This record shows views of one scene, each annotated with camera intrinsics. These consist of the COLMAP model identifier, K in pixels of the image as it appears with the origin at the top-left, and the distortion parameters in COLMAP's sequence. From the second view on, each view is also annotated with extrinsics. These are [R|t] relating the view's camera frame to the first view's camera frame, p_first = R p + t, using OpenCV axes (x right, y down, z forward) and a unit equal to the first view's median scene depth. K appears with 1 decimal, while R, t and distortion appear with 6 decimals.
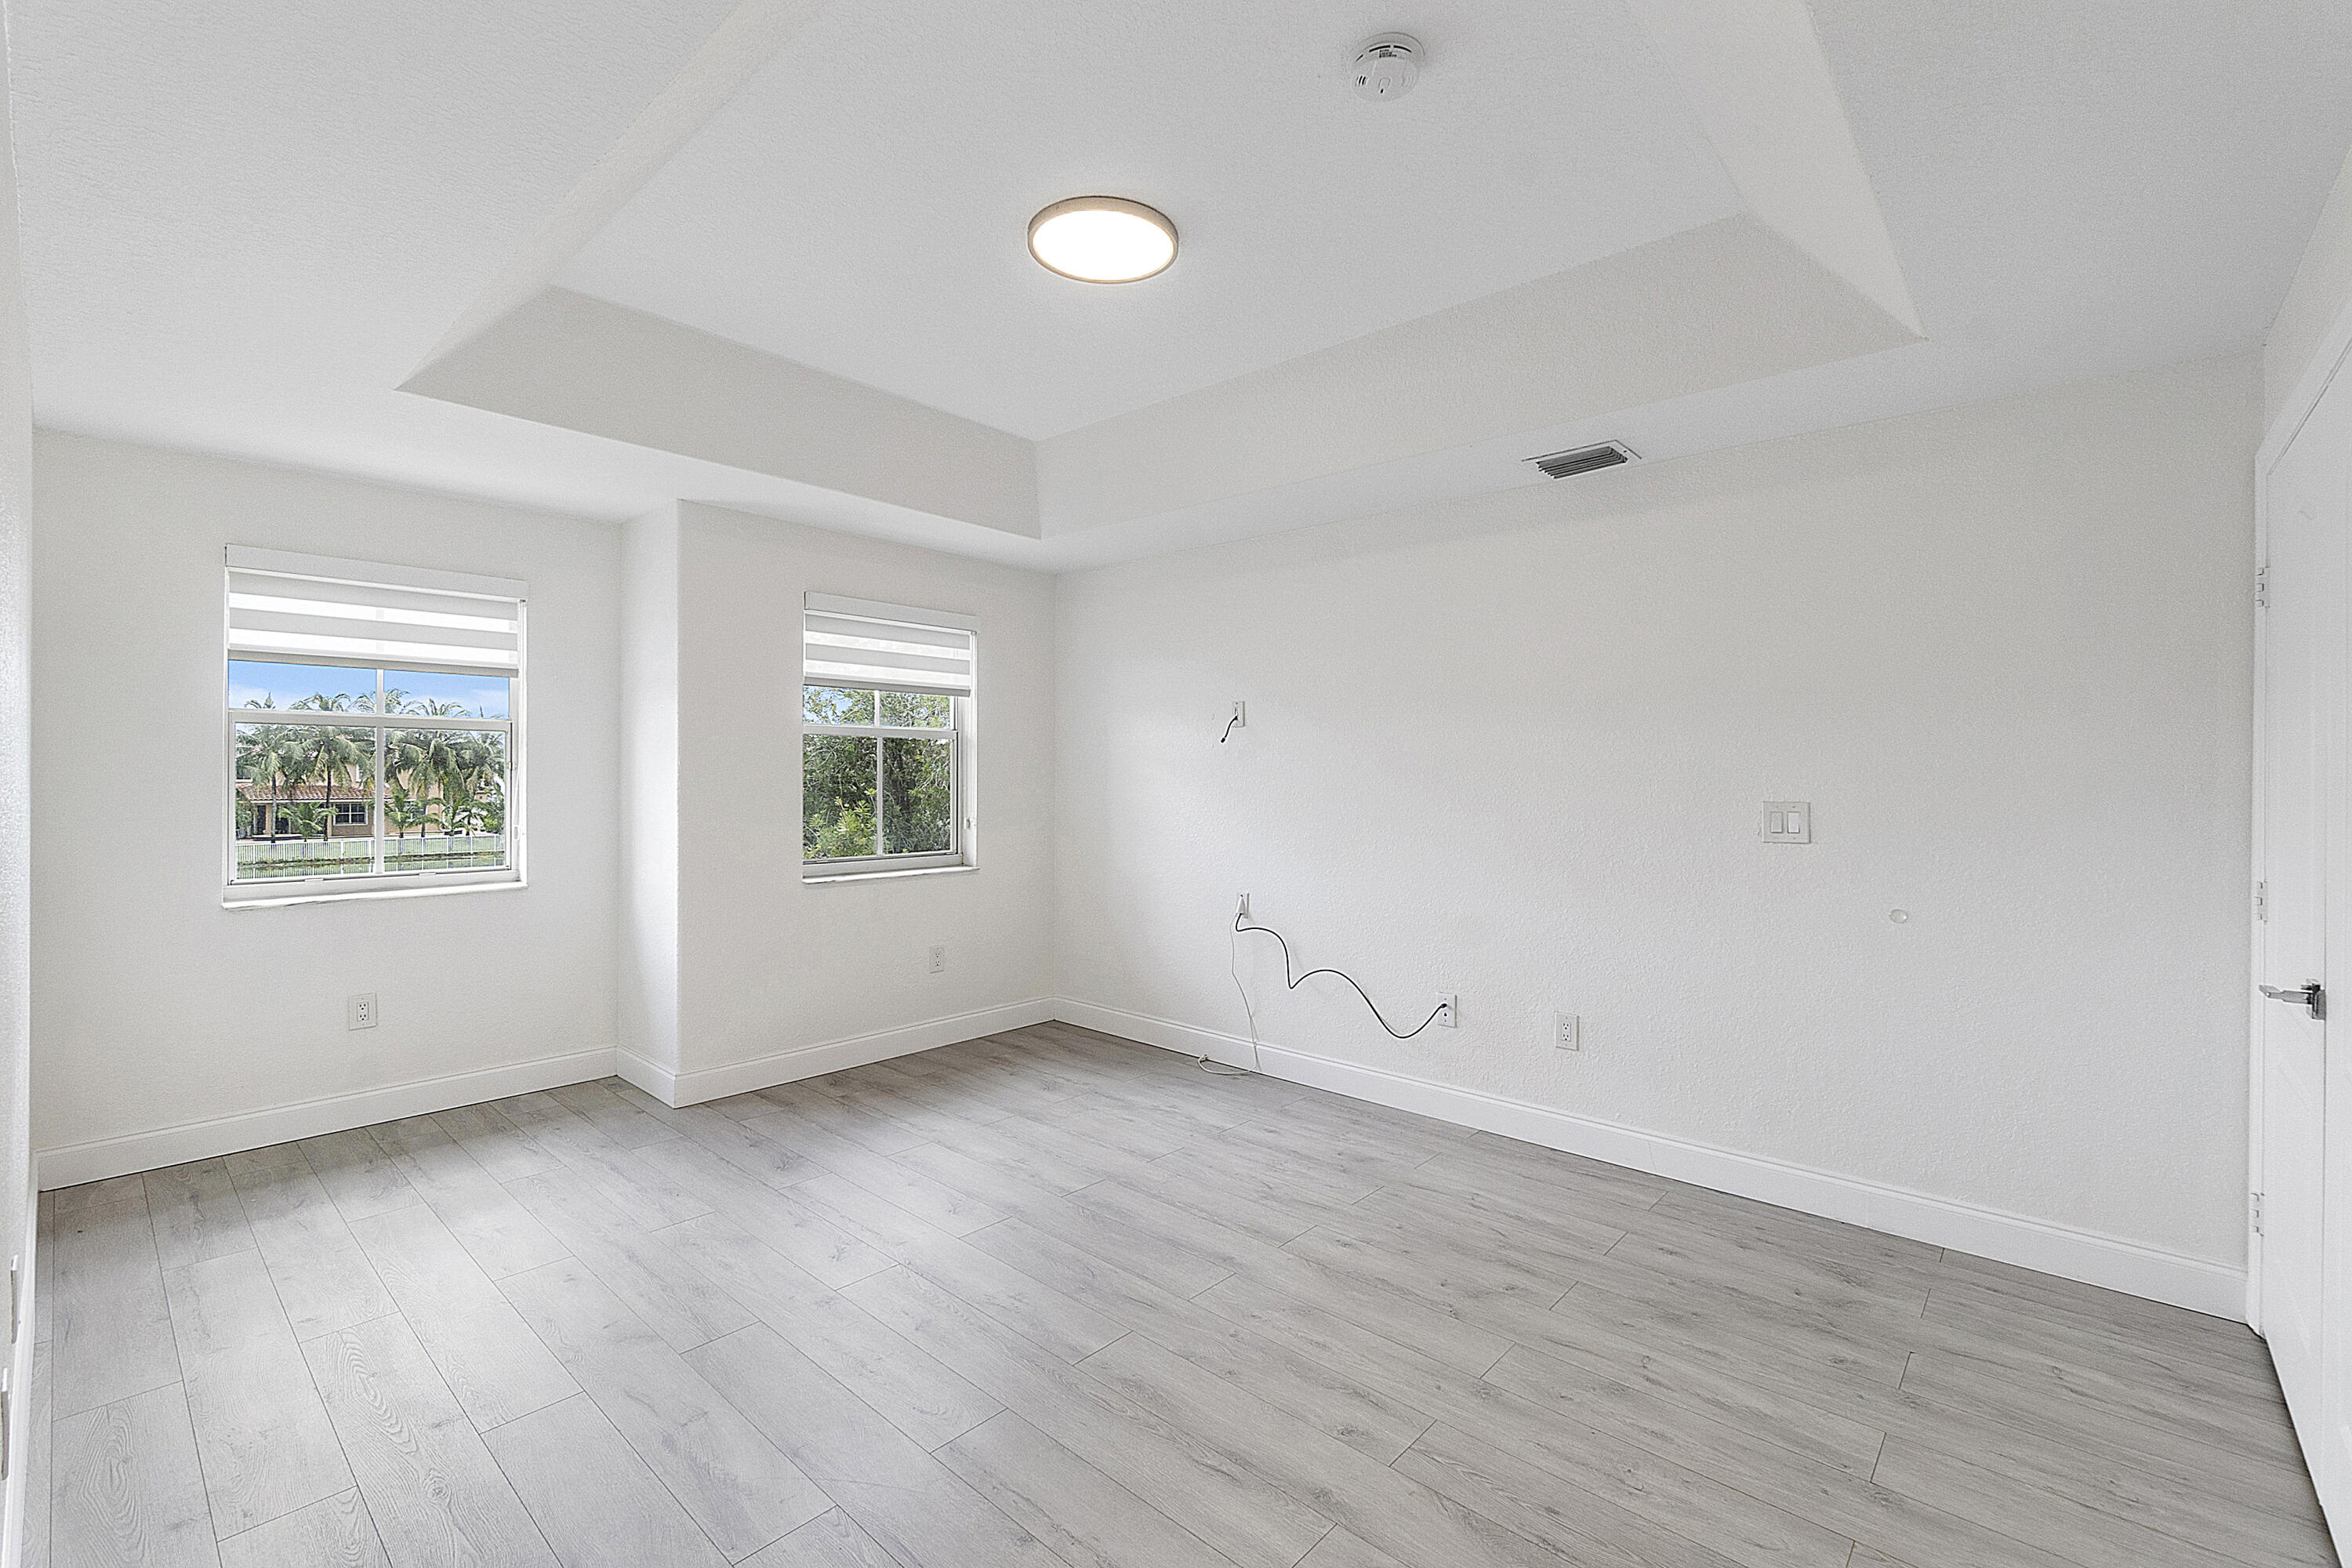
lens RADIAL K [[1009.8, 0, 1160.0], [0, 1009.8, 779.8], [0, 0, 1]] dist [-0.001379, 0.000488]
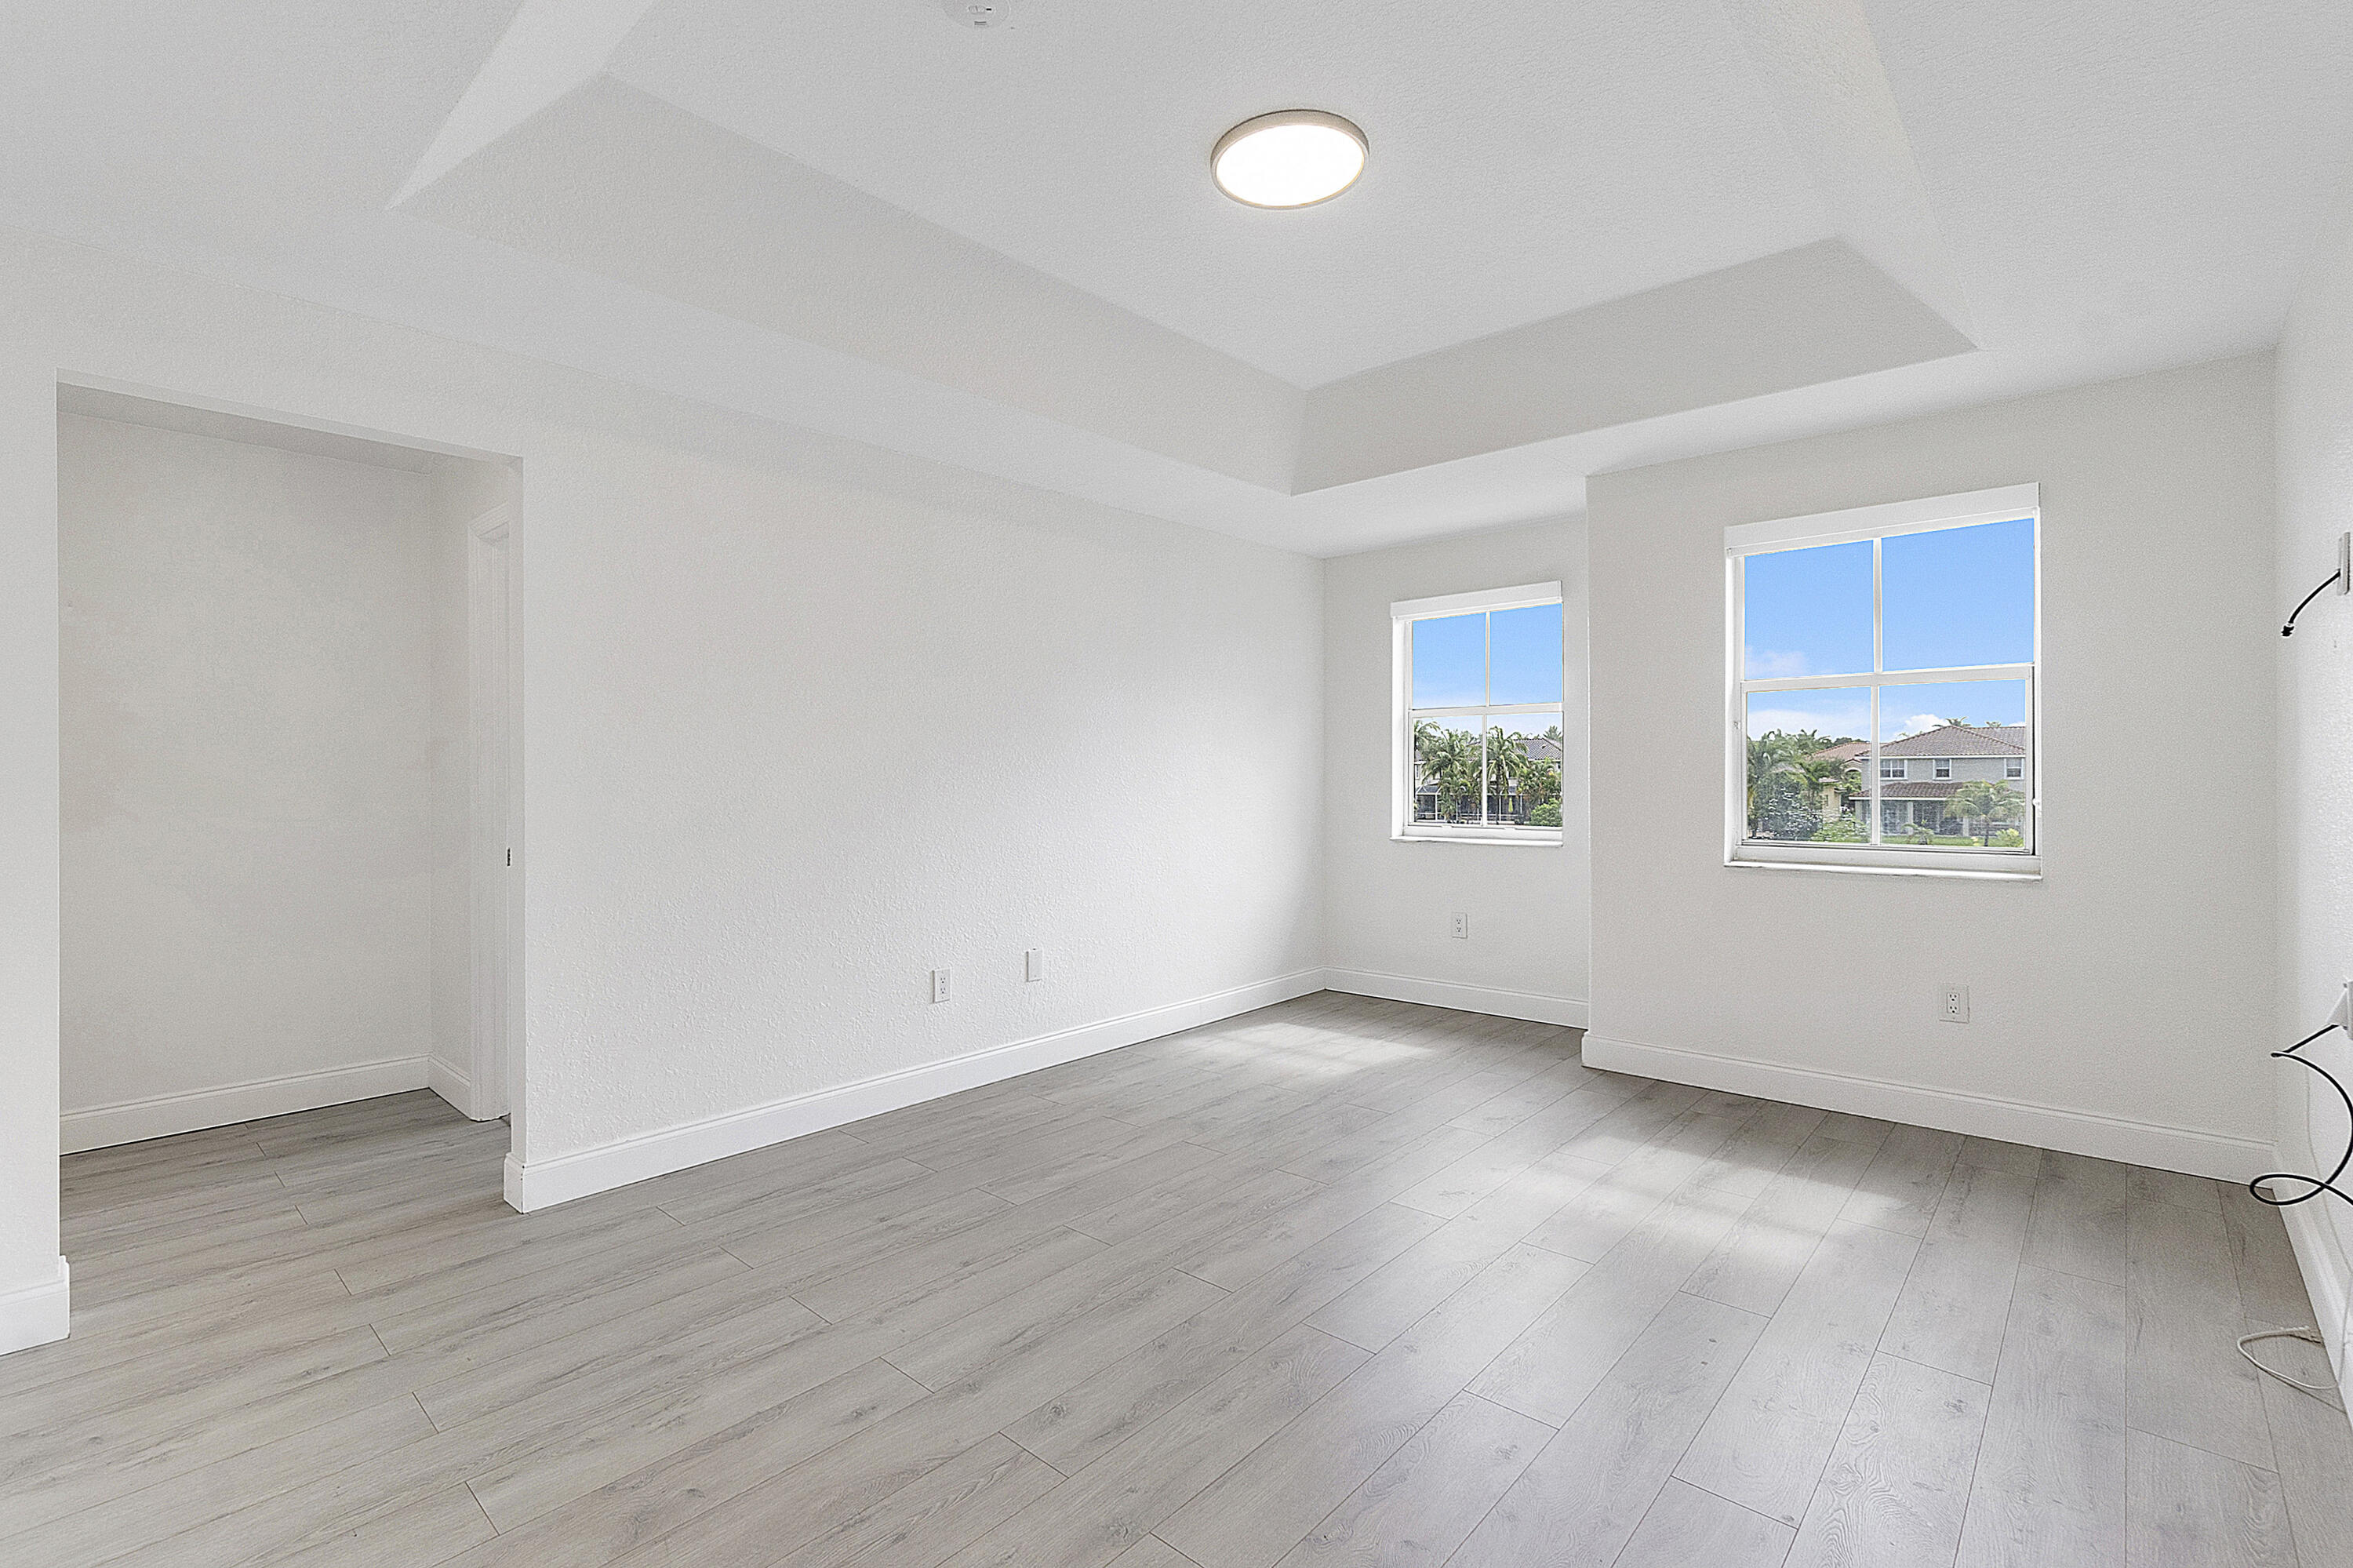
lens RADIAL K [[1067.8, 0, 1176.5], [0, 1067.8, 784.0], [0, 0, 1]] dist [-0.001251, -0.000060]
pose [[0.006005, 0.004186, -0.999973, 0.644814], [-0.001694, 0.999990, 0.004176, 0.034488], [0.999981, 0.001669, 0.006012, 0.607814]]
